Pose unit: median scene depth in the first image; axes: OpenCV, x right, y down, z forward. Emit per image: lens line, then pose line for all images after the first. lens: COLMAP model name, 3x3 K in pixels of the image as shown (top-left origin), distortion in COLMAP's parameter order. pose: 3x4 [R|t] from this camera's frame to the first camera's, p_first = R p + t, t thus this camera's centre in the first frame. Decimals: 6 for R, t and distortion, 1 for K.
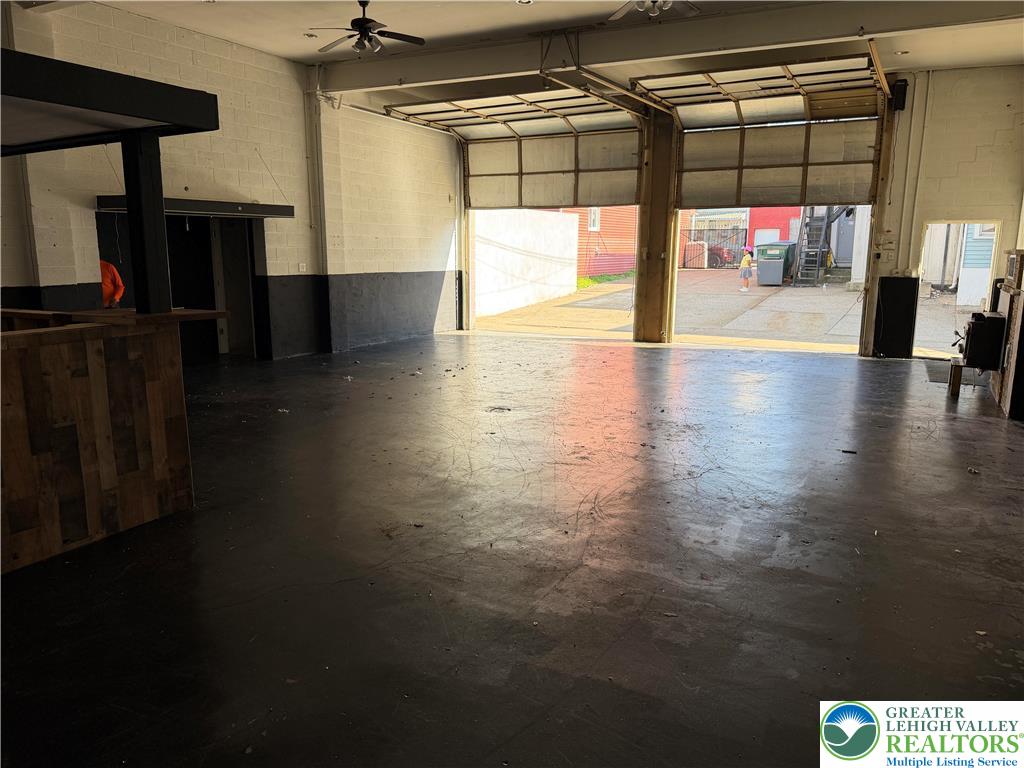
lens RADIAL K [[717.7, 0, 512.0], [0, 717.7, 384.0], [0, 0, 1]] dist [-0.001532, -0.003713]
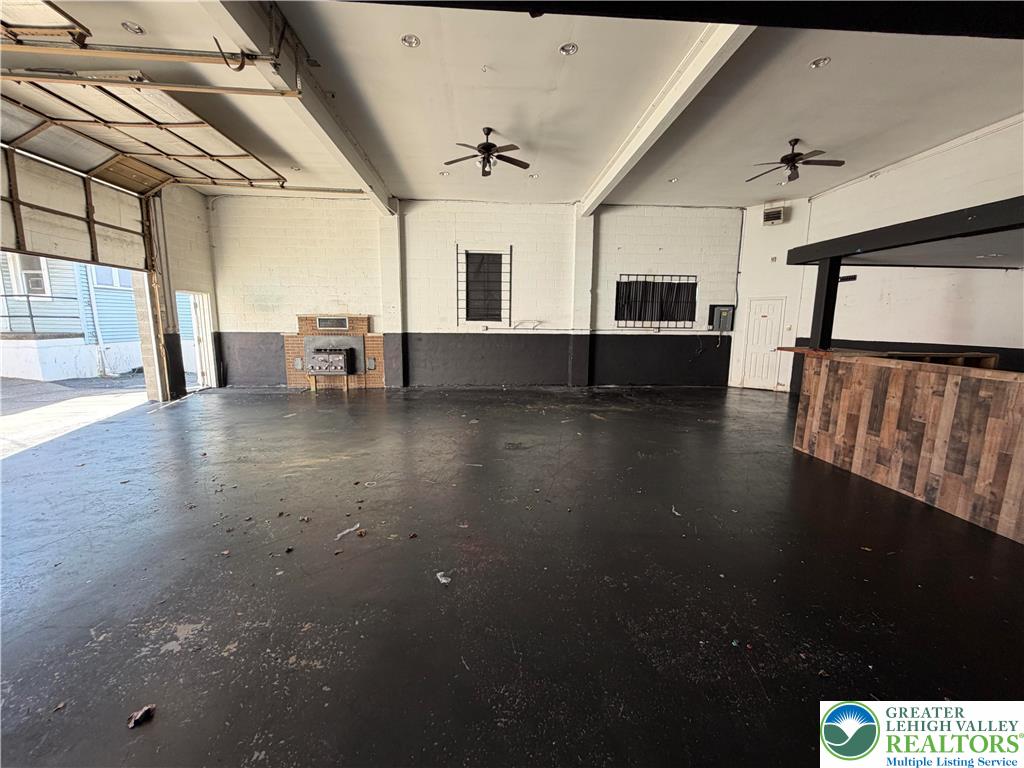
lens RADIAL K [[412.1, 0, 512.0], [0, 412.1, 384.0], [0, 0, 1]] dist [-0.000190, -0.000134]
pose [[-0.828631, 0.089256, -0.552634, 0.700478], [-0.103142, 0.945963, 0.307435, -0.228724], [0.550212, 0.311750, -0.774647, 1.254881]]
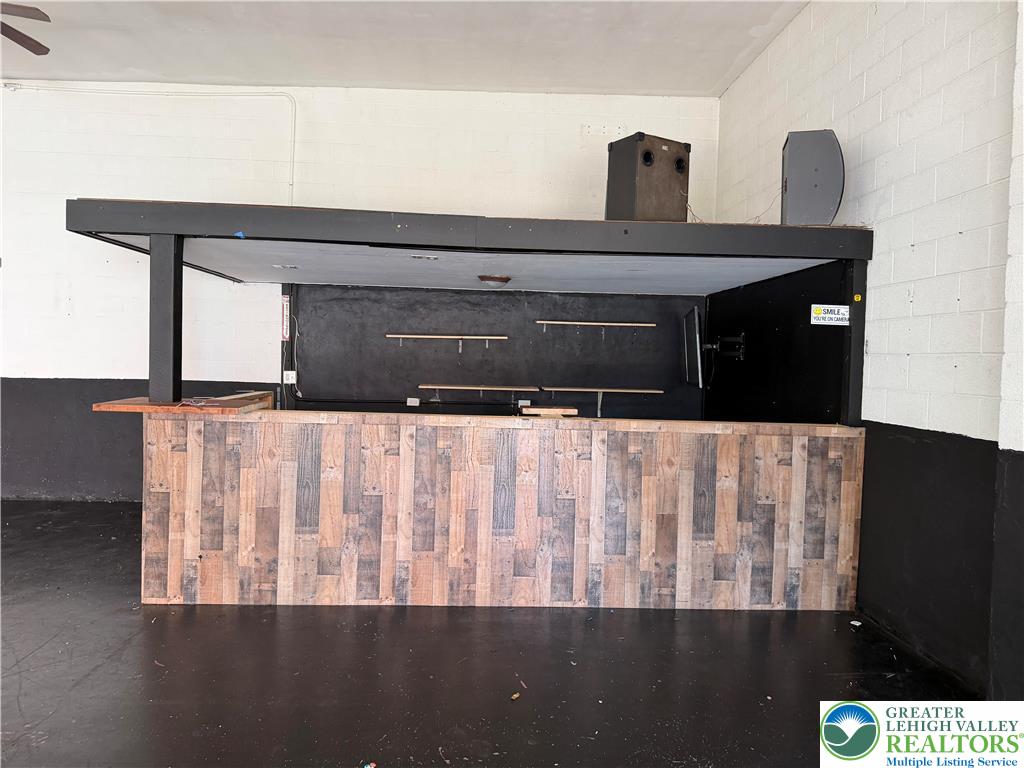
lens RADIAL K [[624.0, 0, 512.0], [0, 624.0, 384.0], [0, 0, 1]] dist [0.042046, -0.003164]
pose [[0.526829, 0.058090, -0.847984, 0.033386], [-0.183813, 0.981840, -0.046938, -0.010956], [0.829858, 0.180598, 0.527940, 0.060951]]
